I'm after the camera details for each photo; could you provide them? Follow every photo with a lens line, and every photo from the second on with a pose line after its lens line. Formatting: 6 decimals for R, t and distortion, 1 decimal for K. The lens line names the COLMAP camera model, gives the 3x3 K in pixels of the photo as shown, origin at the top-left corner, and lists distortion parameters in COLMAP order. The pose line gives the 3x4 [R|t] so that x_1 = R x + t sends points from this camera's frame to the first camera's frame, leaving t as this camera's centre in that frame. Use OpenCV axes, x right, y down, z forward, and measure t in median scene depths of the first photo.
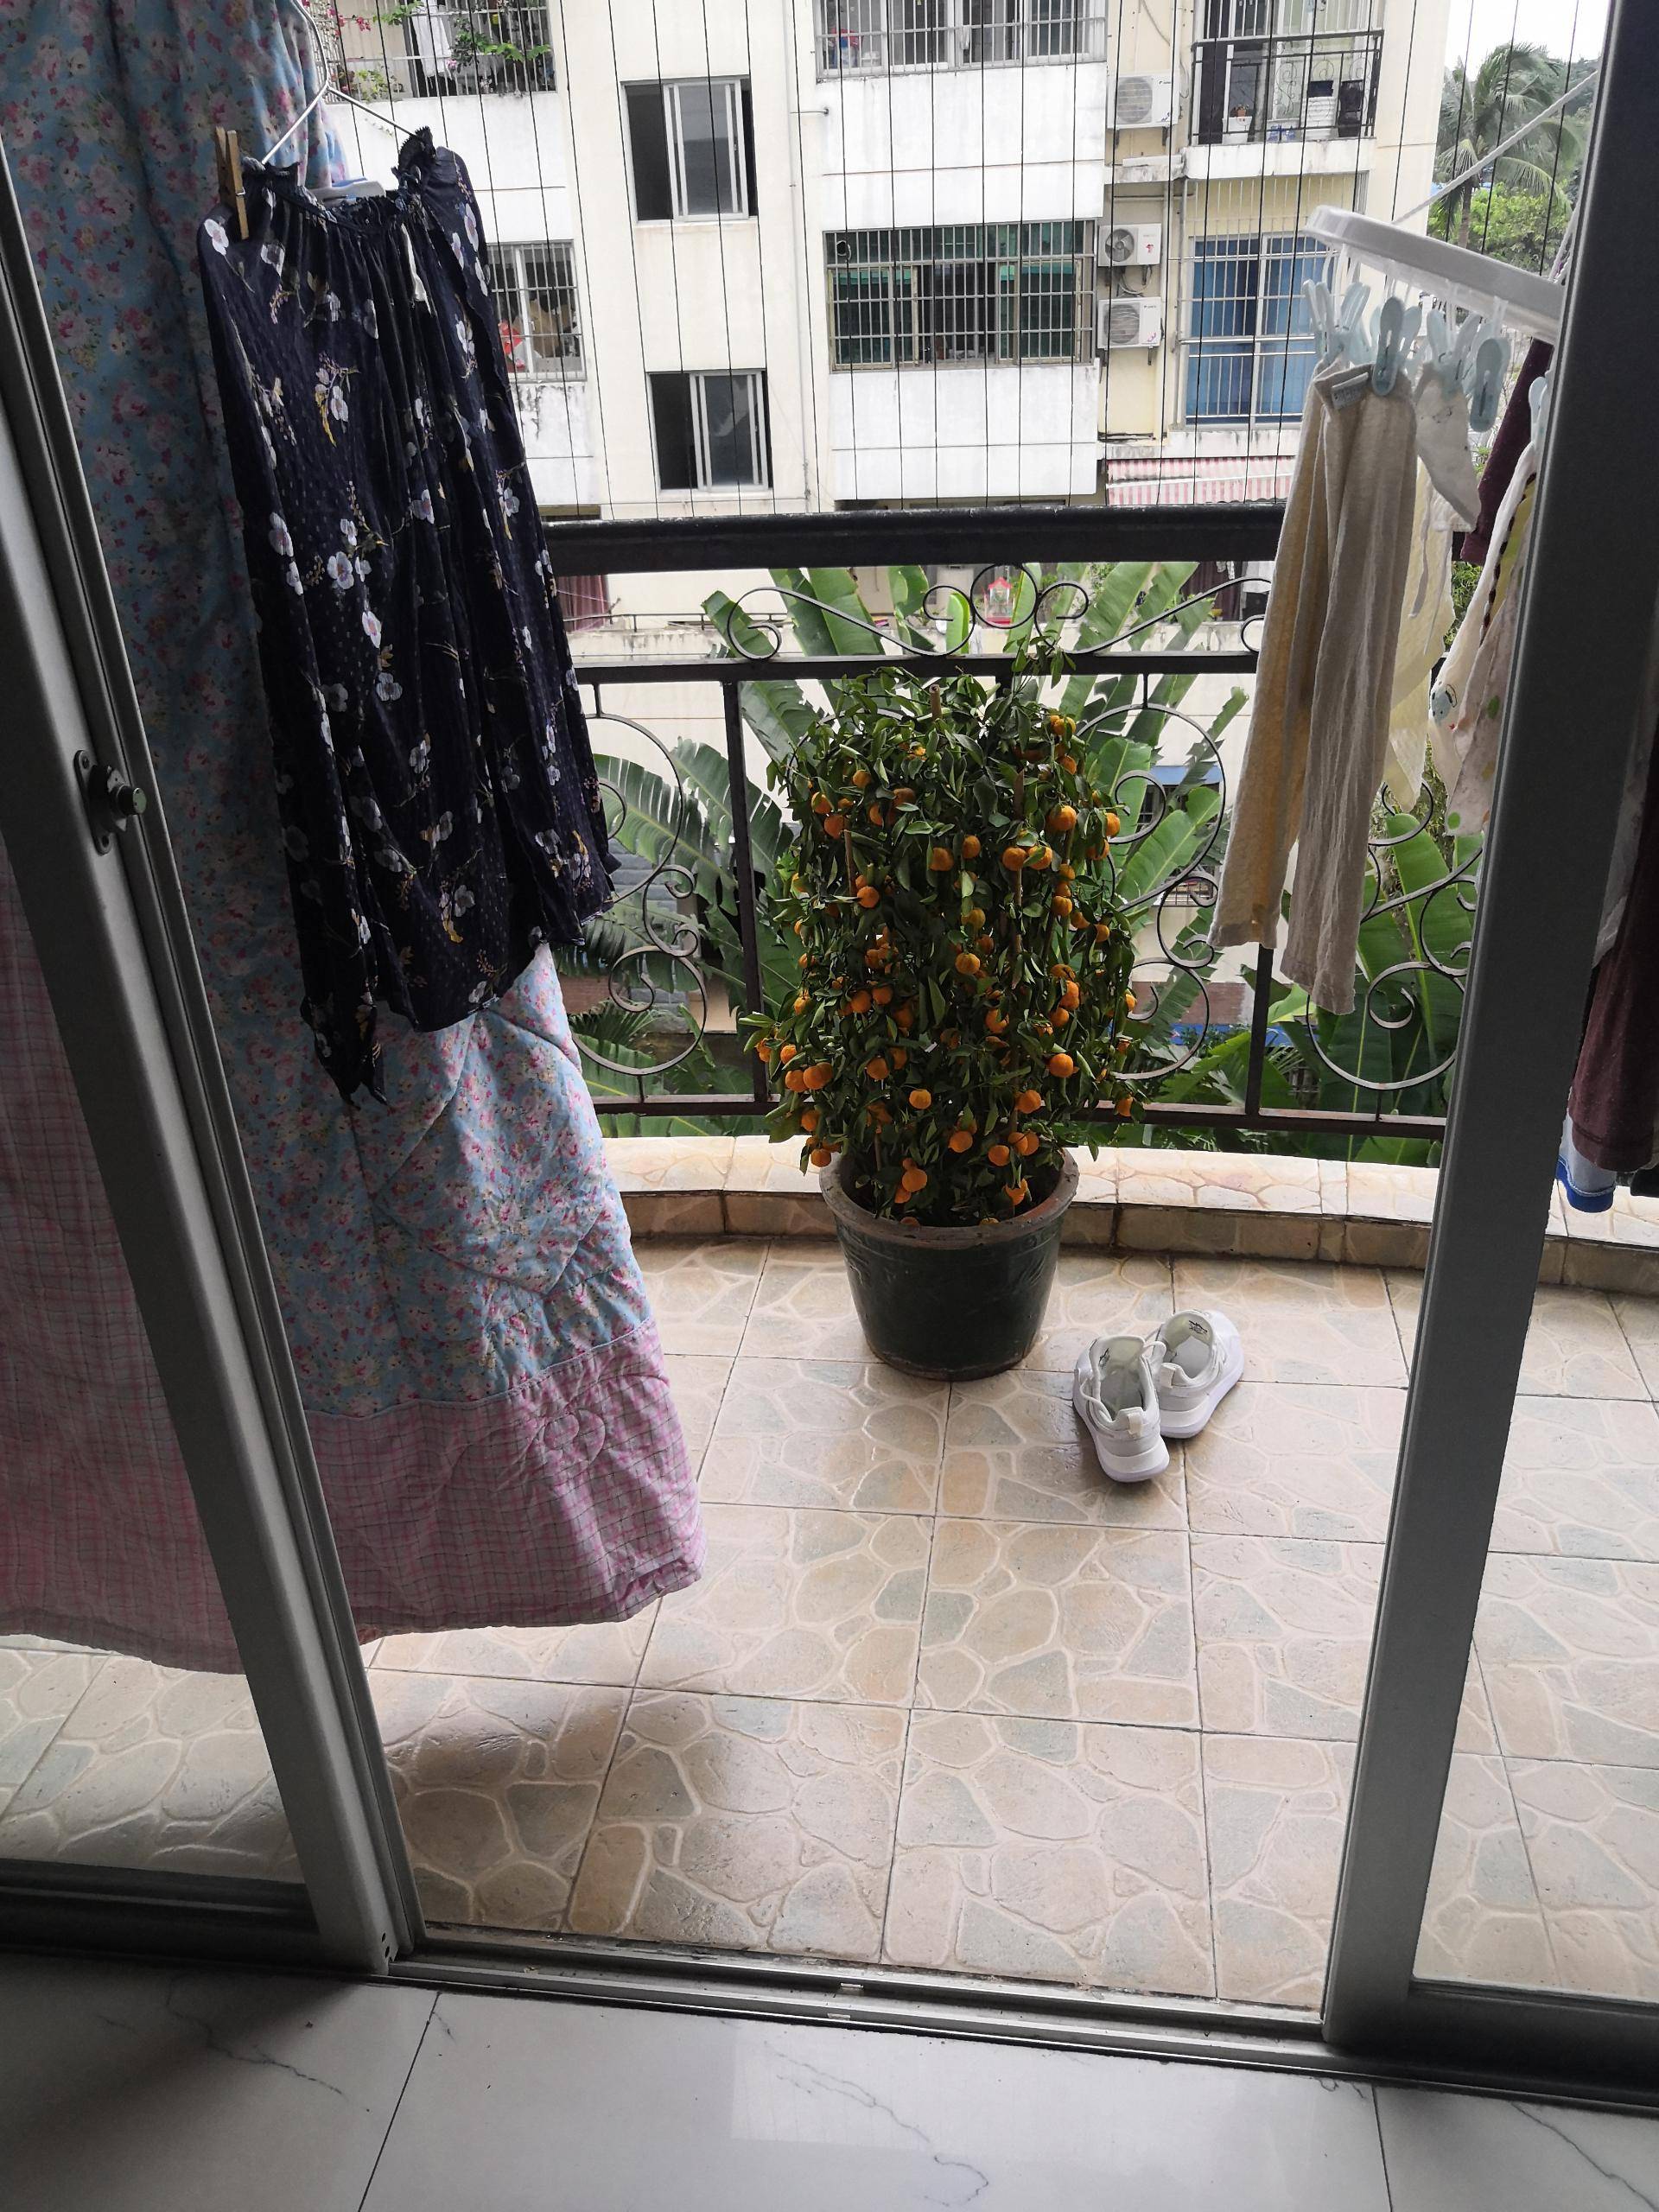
lens RADIAL K [[1719.6, 0, 829.5], [0, 1719.6, 1106.0], [0, 0, 1]] dist [-0.001865, -0.000894]
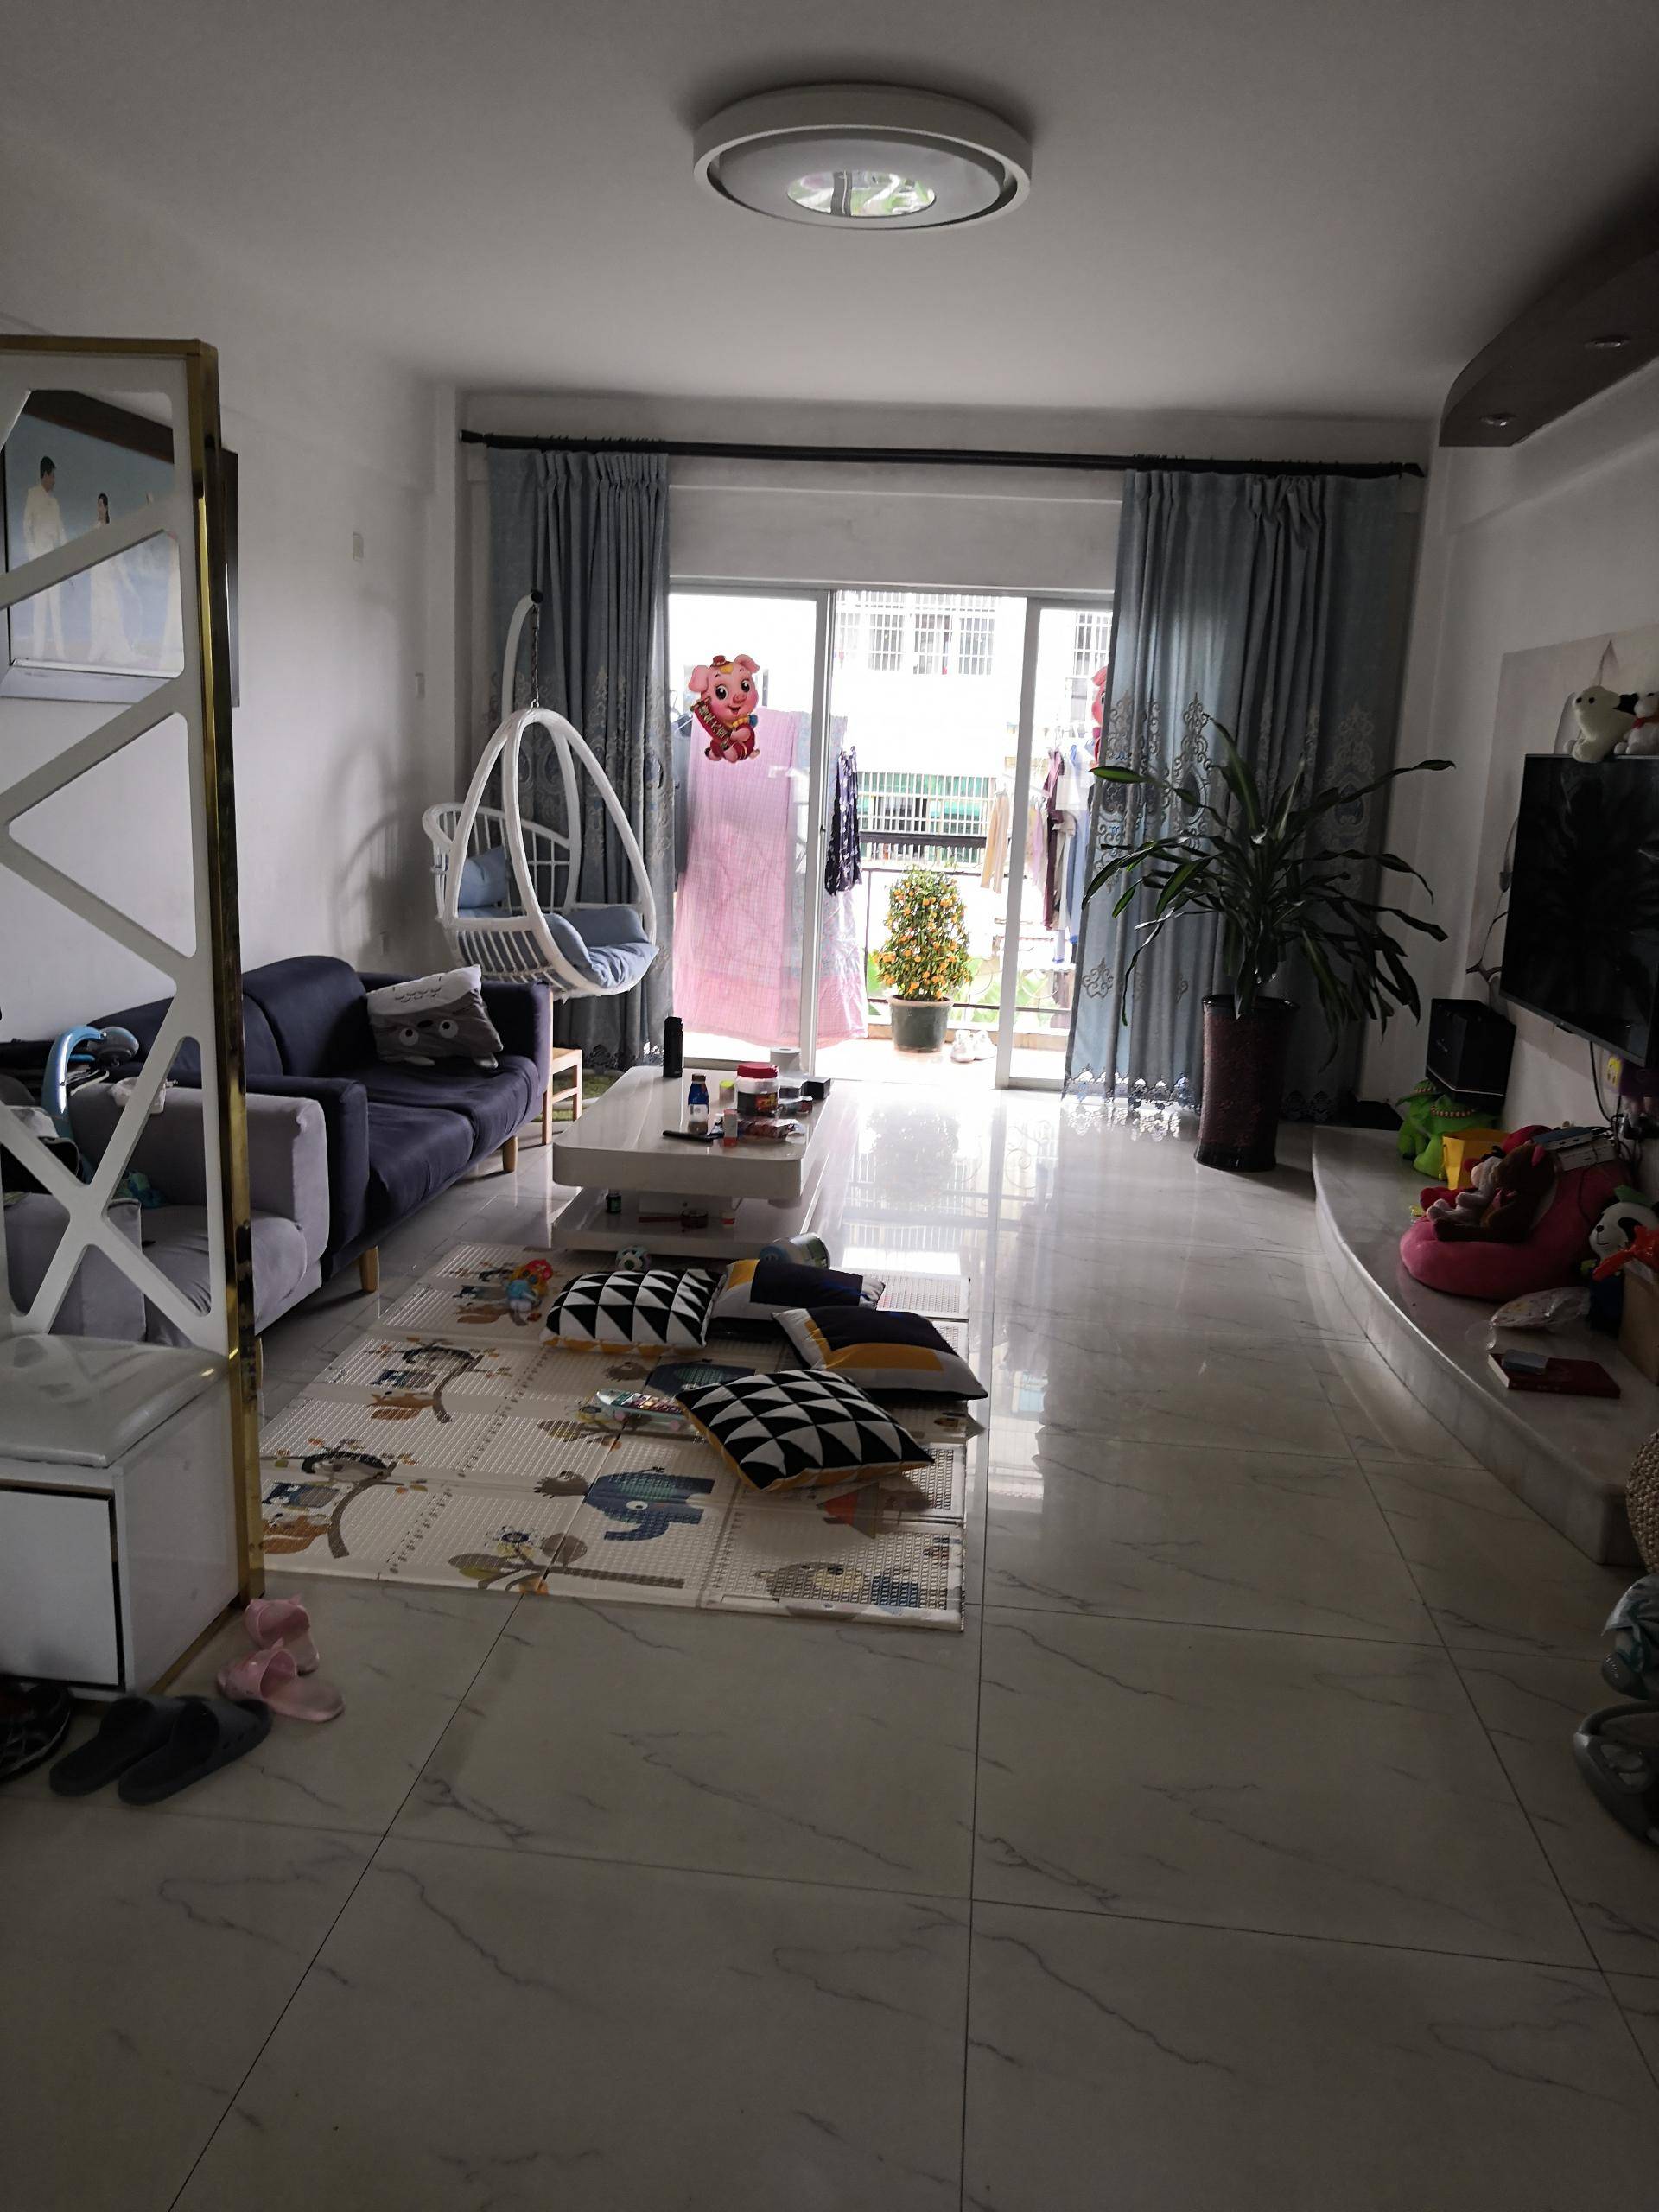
lens RADIAL K [[1719.6, 0, 829.5], [0, 1719.6, 1106.0], [0, 0, 1]] dist [-0.001865, -0.000894]
pose [[0.995838, 0.076871, 0.048964, -0.042035], [-0.060410, 0.958988, -0.276935, 0.187758], [-0.068244, 0.272825, 0.959640, -0.359285]]
